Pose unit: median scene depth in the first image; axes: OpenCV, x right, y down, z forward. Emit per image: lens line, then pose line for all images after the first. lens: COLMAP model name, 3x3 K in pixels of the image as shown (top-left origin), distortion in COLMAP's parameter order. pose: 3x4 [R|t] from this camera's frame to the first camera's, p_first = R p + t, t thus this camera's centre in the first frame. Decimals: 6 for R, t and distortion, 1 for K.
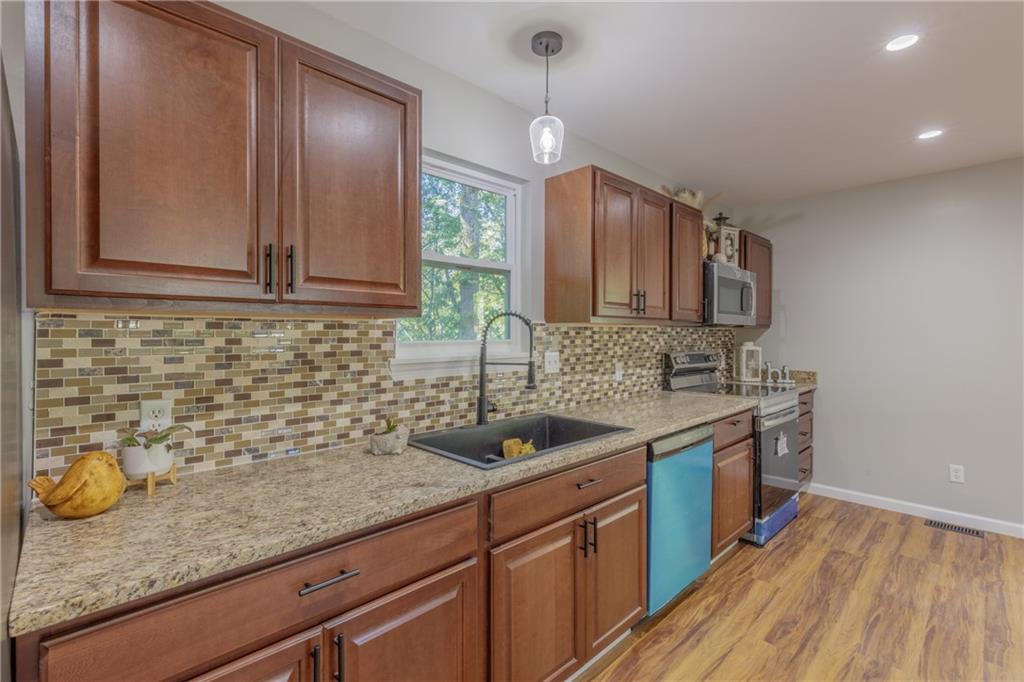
lens RADIAL K [[466.0, 0, 512.3], [0, 466.0, 336.3], [0, 0, 1]] dist [0.006698, -0.001268]
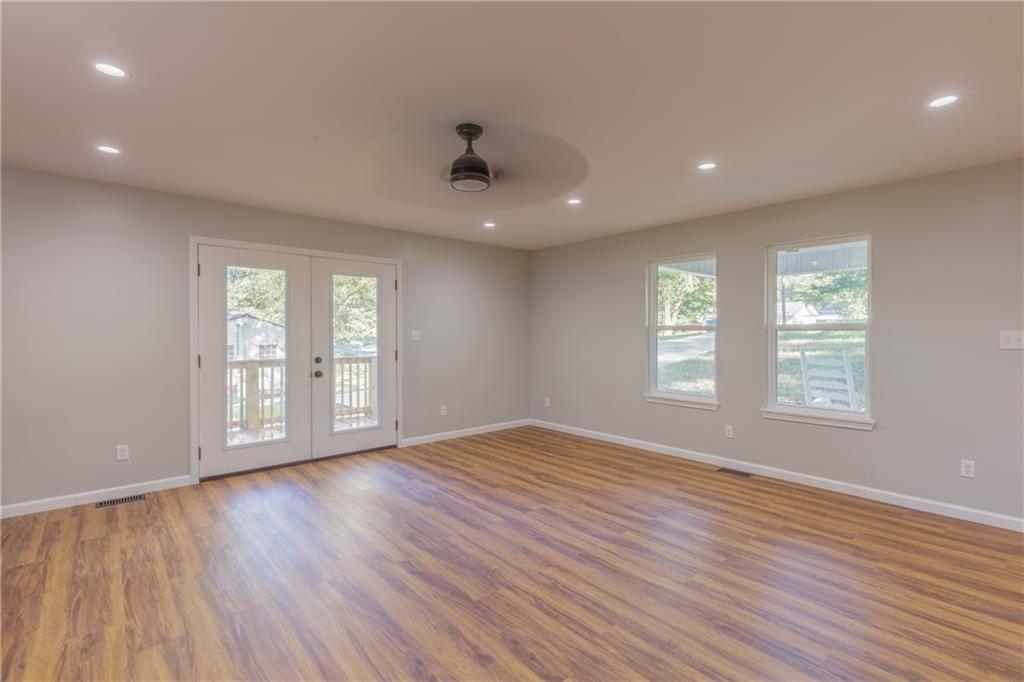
lens RADIAL K [[466.0, 0, 517.9], [0, 466.0, 342.7], [0, 0, 1]] dist [0.006698, -0.001268]
pose [[0.051751, -0.021835, 0.998421, -0.205764], [0.005769, 0.999751, 0.021565, 0.011247], [-0.998643, 0.004644, 0.051865, -0.033420]]
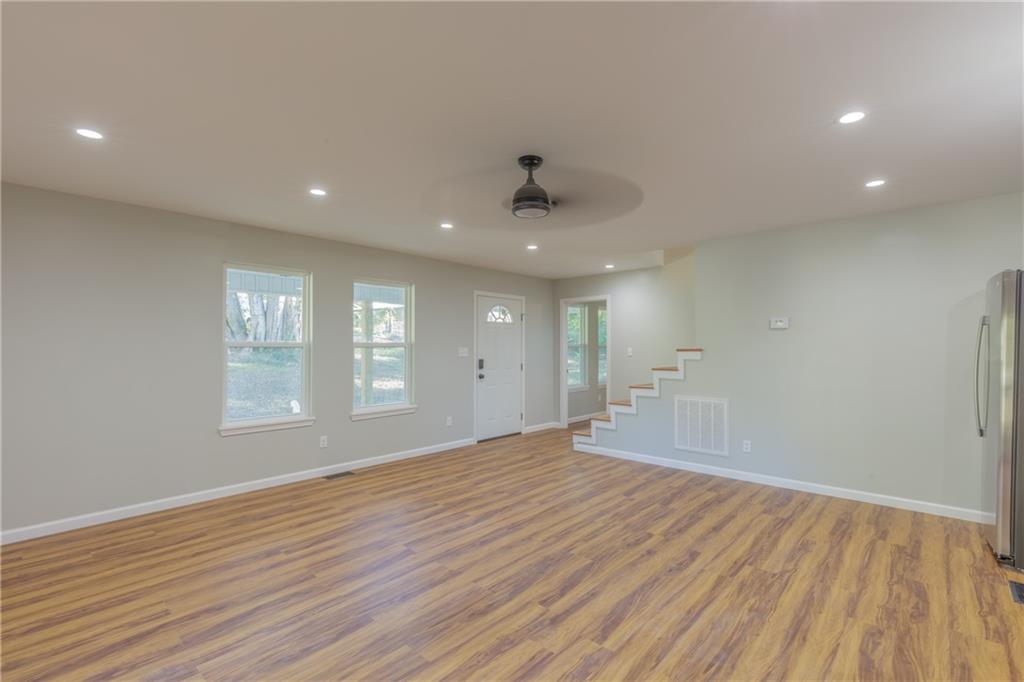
lens RADIAL K [[466.0, 0, 533.3], [0, 466.0, 345.0], [0, 0, 1]] dist [0.006698, -0.001268]
pose [[-0.996353, -0.000599, -0.085320, 1.168935], [-0.000924, 0.999992, 0.003770, -0.012349], [0.085318, 0.003835, -0.996346, 1.504232]]
